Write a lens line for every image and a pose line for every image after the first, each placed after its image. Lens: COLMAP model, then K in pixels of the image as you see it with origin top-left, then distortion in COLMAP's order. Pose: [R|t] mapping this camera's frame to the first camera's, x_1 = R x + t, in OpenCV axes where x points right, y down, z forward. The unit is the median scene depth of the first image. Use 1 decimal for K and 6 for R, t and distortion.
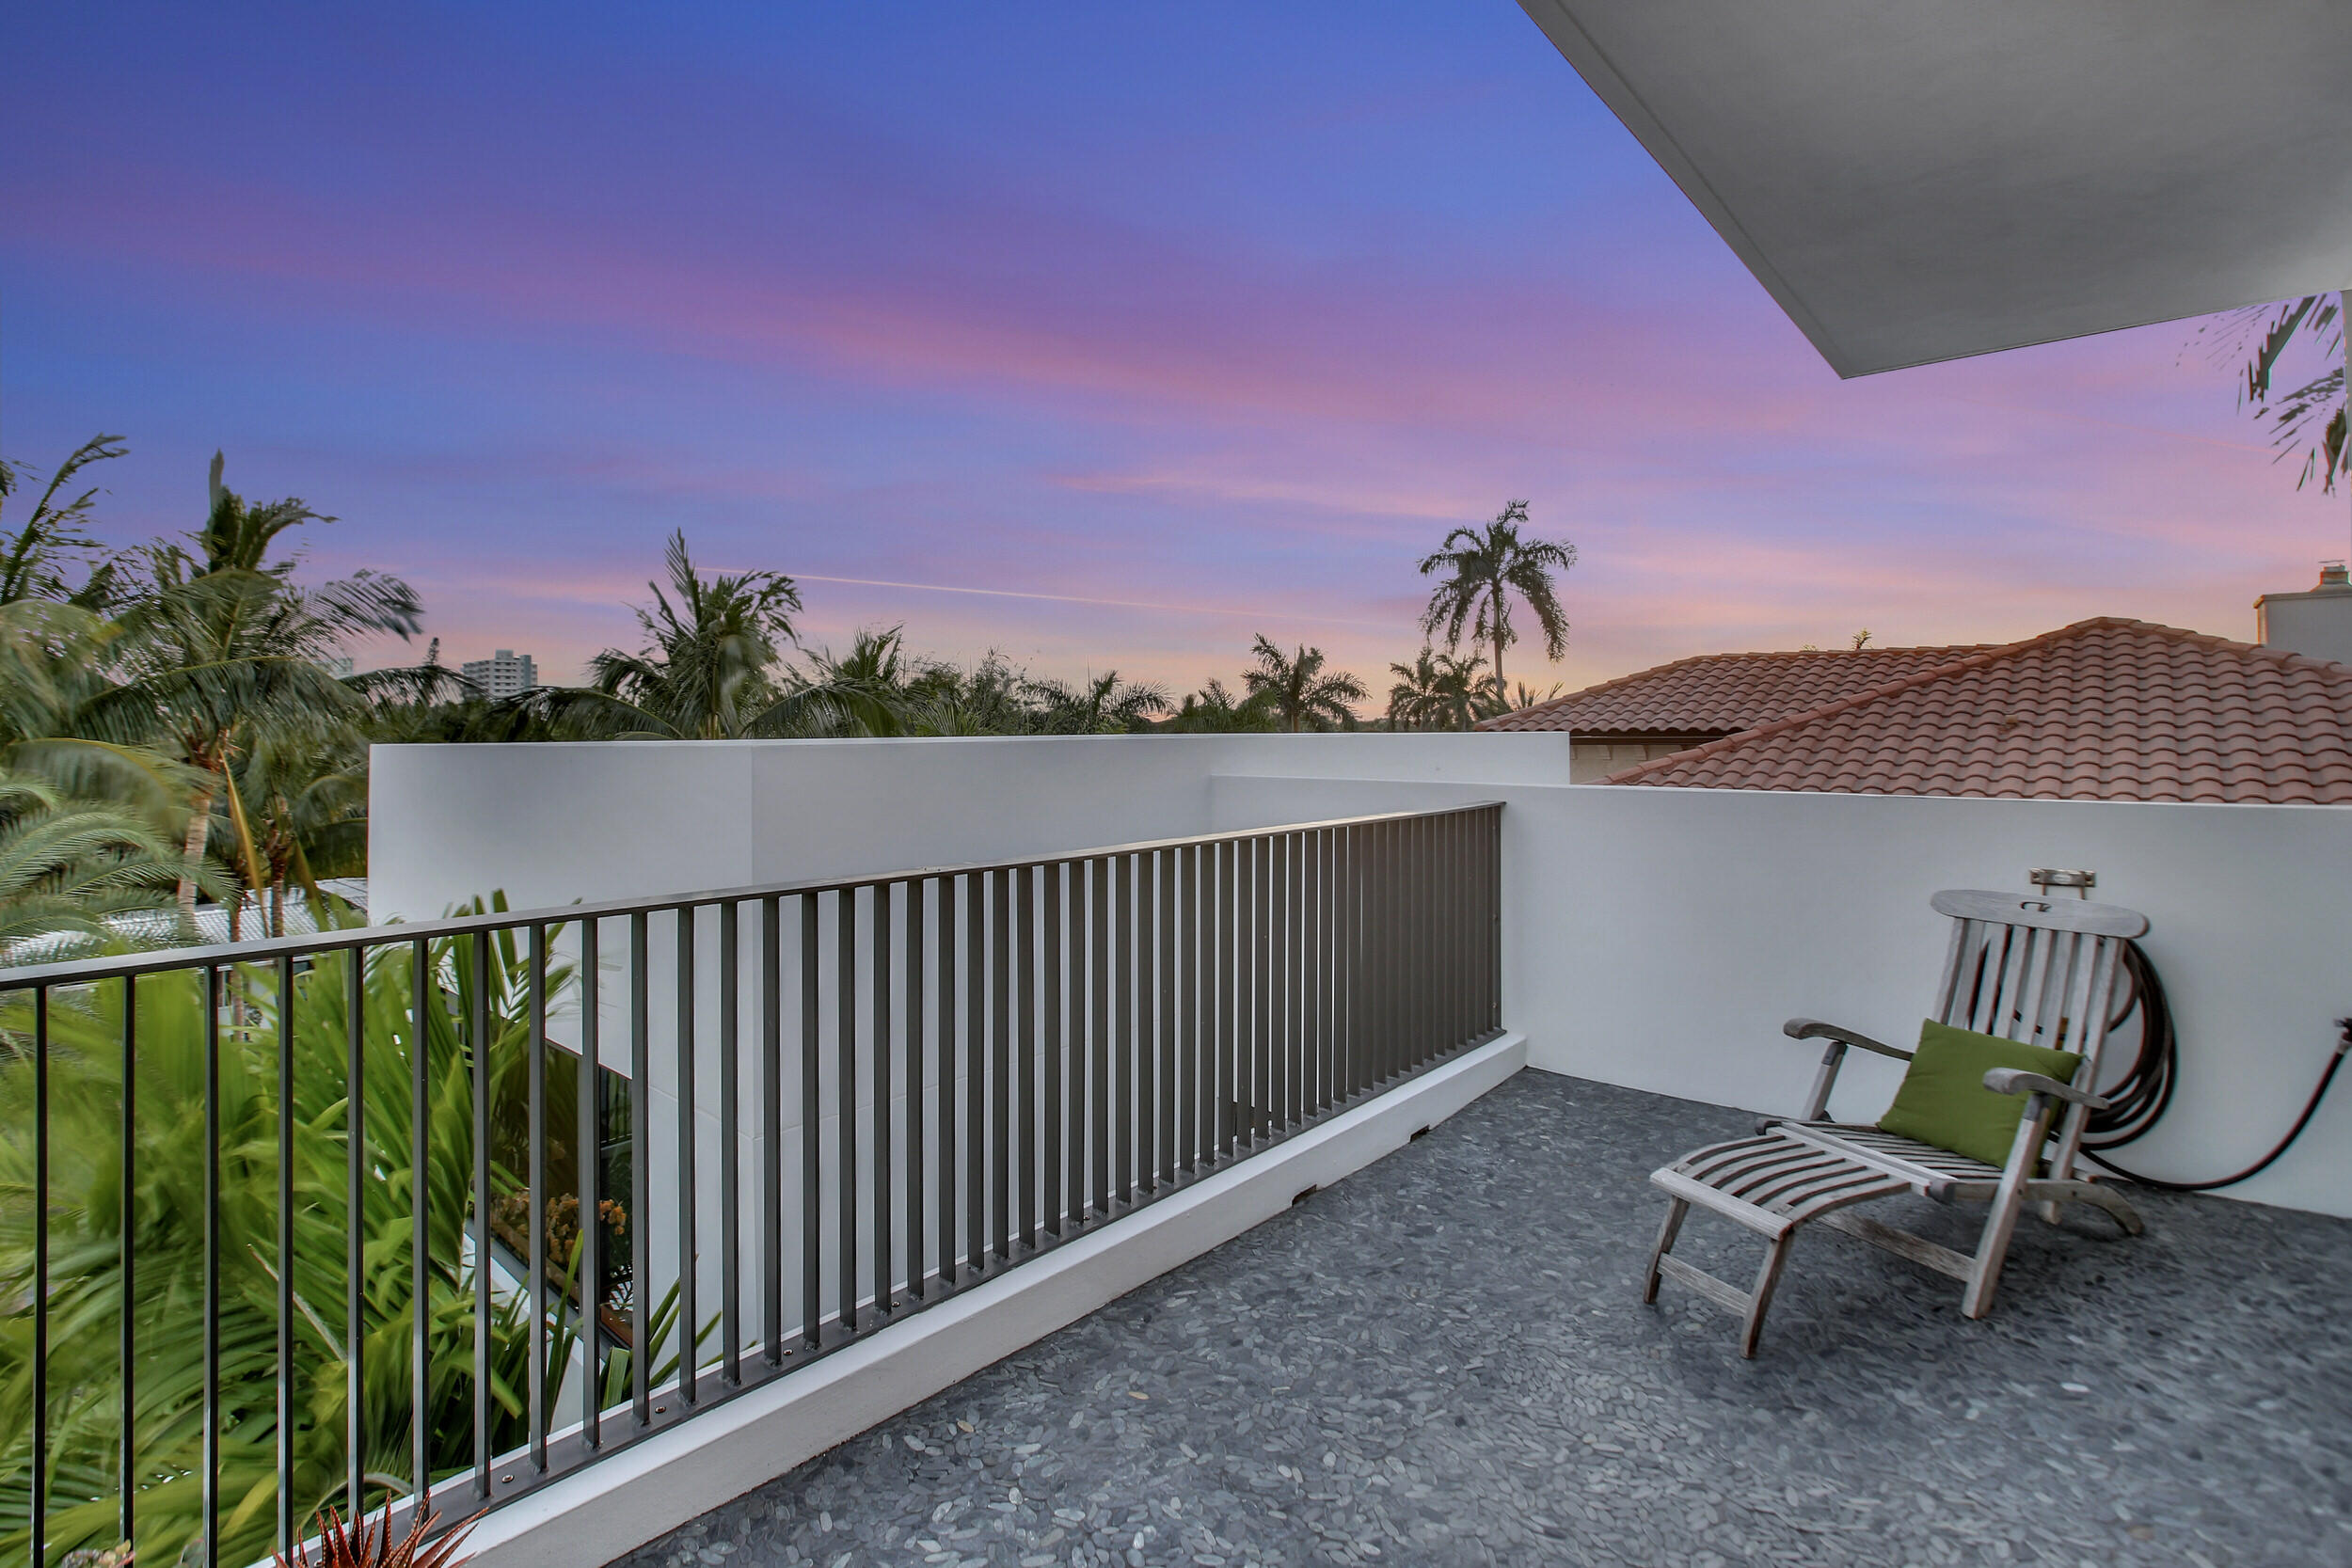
lens RADIAL K [[1092.8, 0, 1180.7], [0, 1092.8, 733.9], [0, 0, 1]] dist [-0.047675, 0.017064]
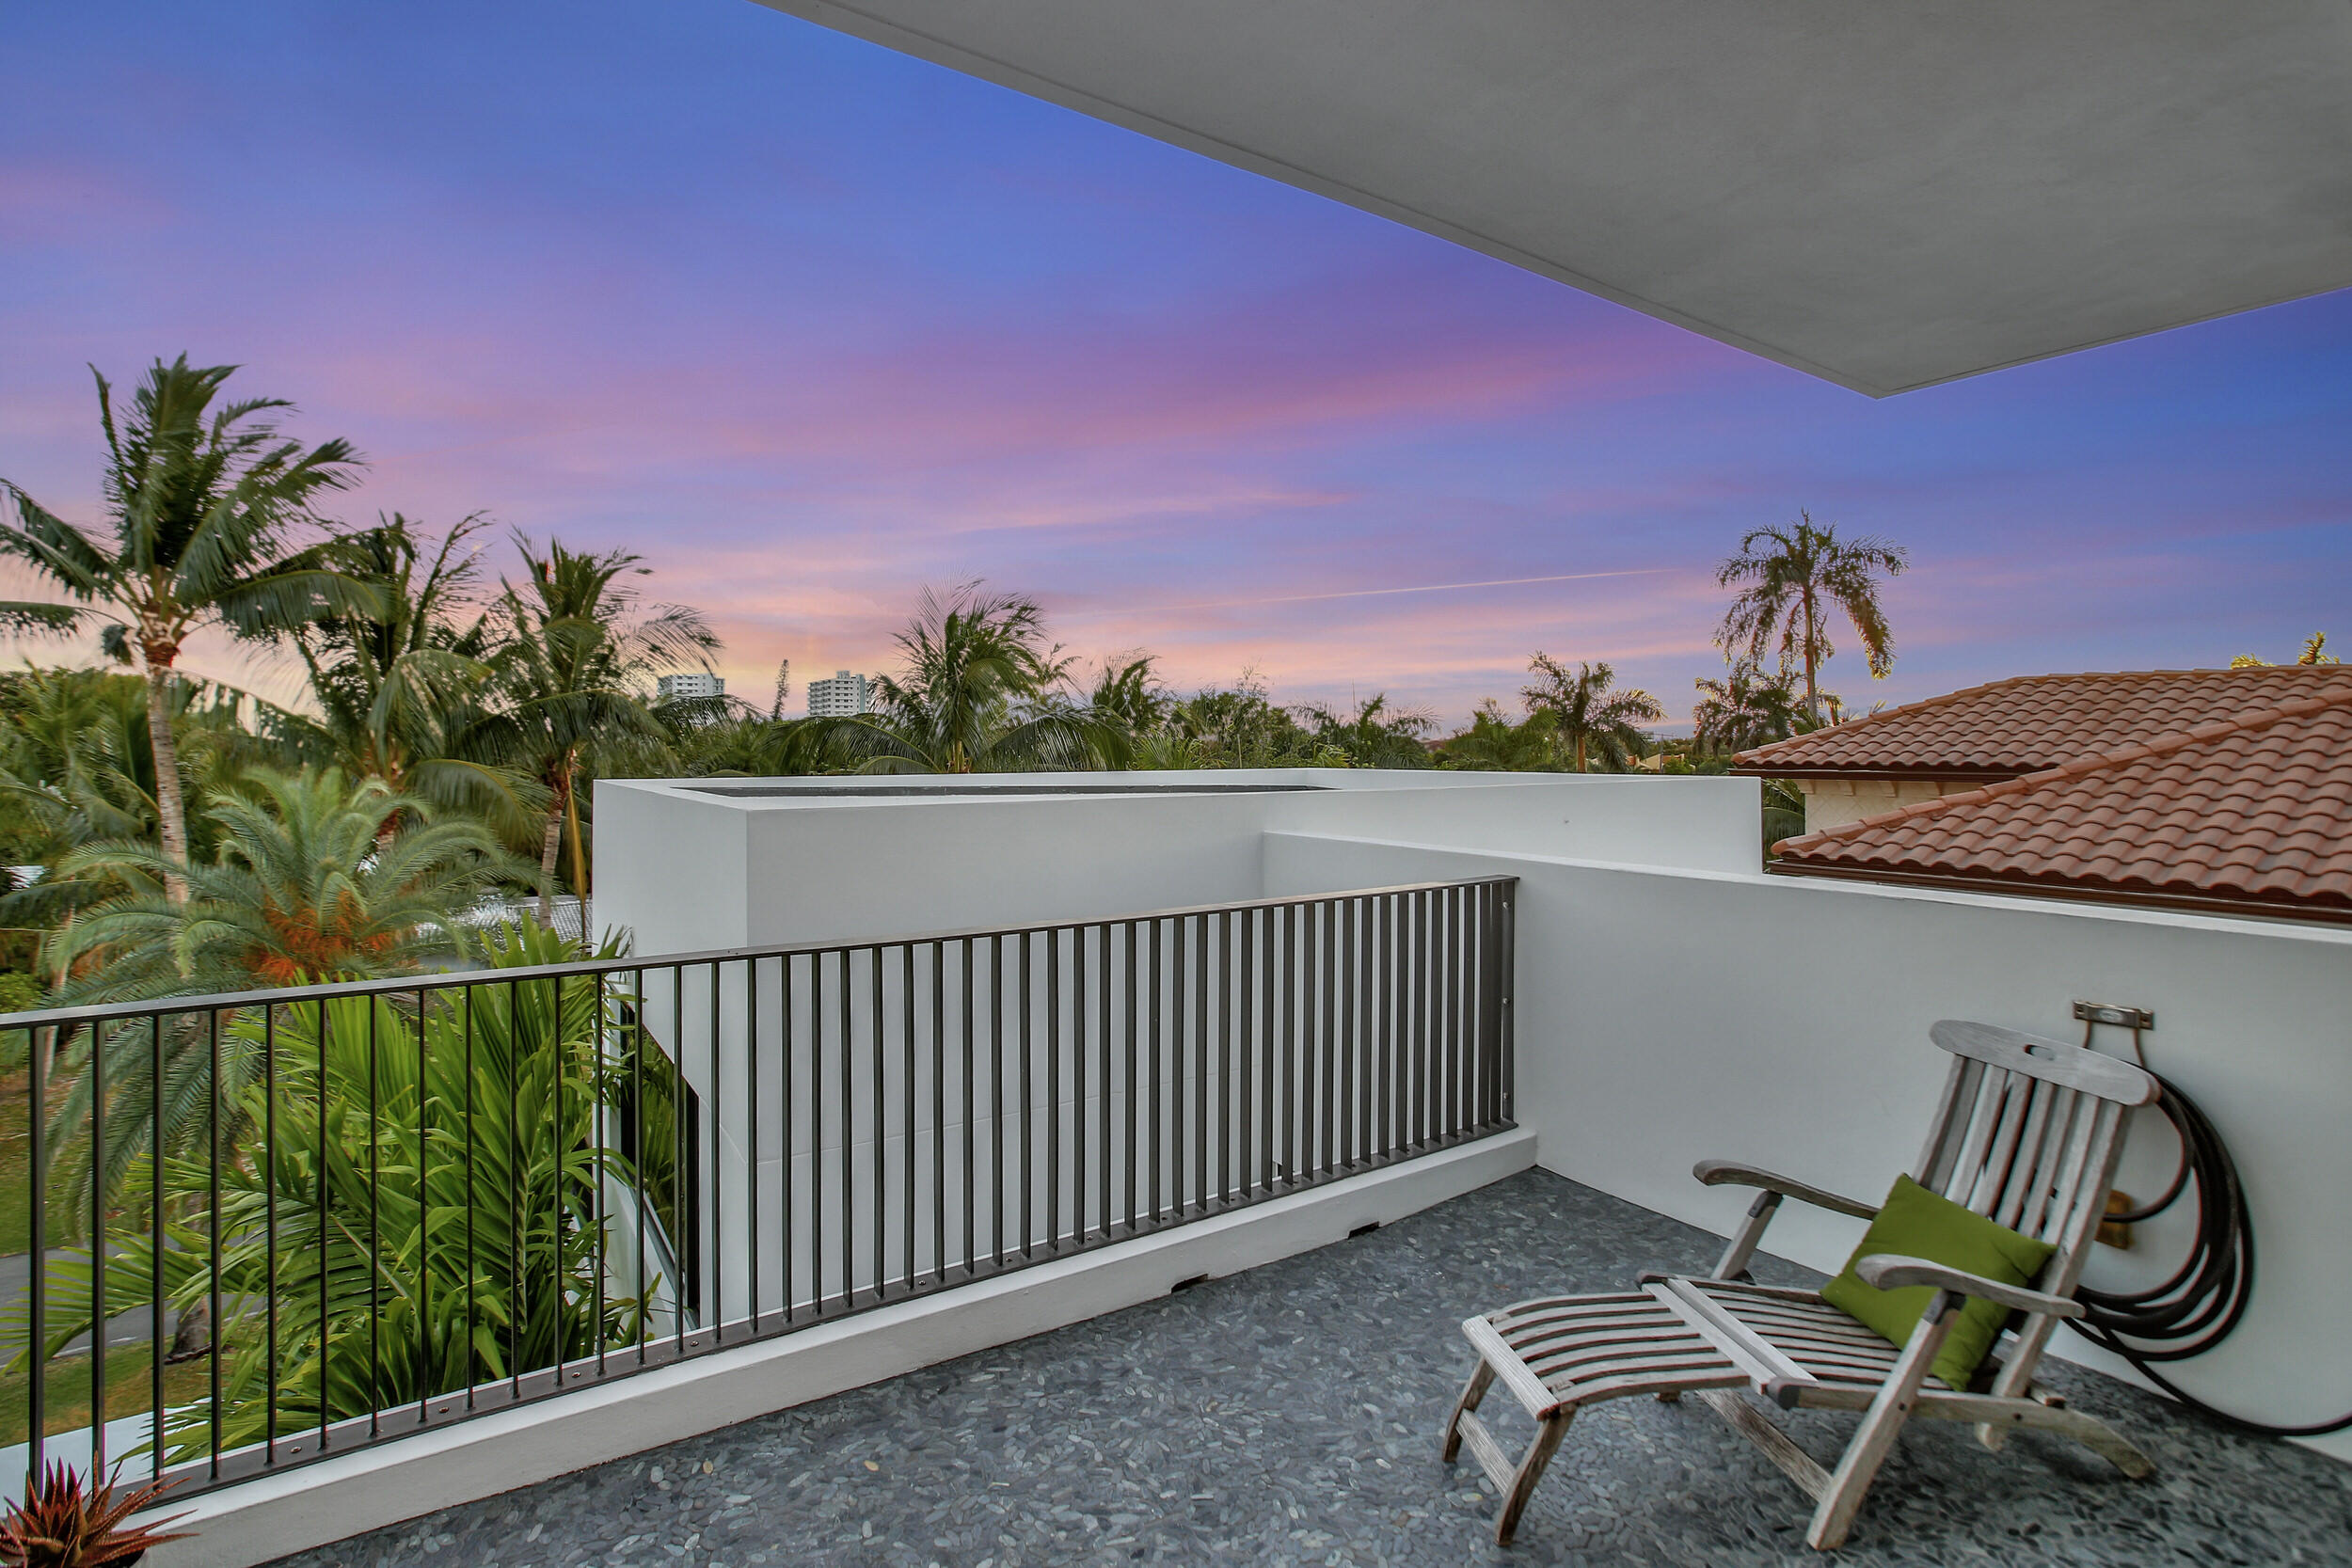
lens RADIAL K [[1105.8, 0, 1181.1], [0, 1105.8, 773.8], [0, 0, 1]] dist [-0.046277, 0.016890]
pose [[0.966772, 0.011499, -0.255382, 0.257588], [-0.006271, 0.999754, 0.021276, -0.041212], [0.255563, -0.018968, 0.966606, 0.034922]]
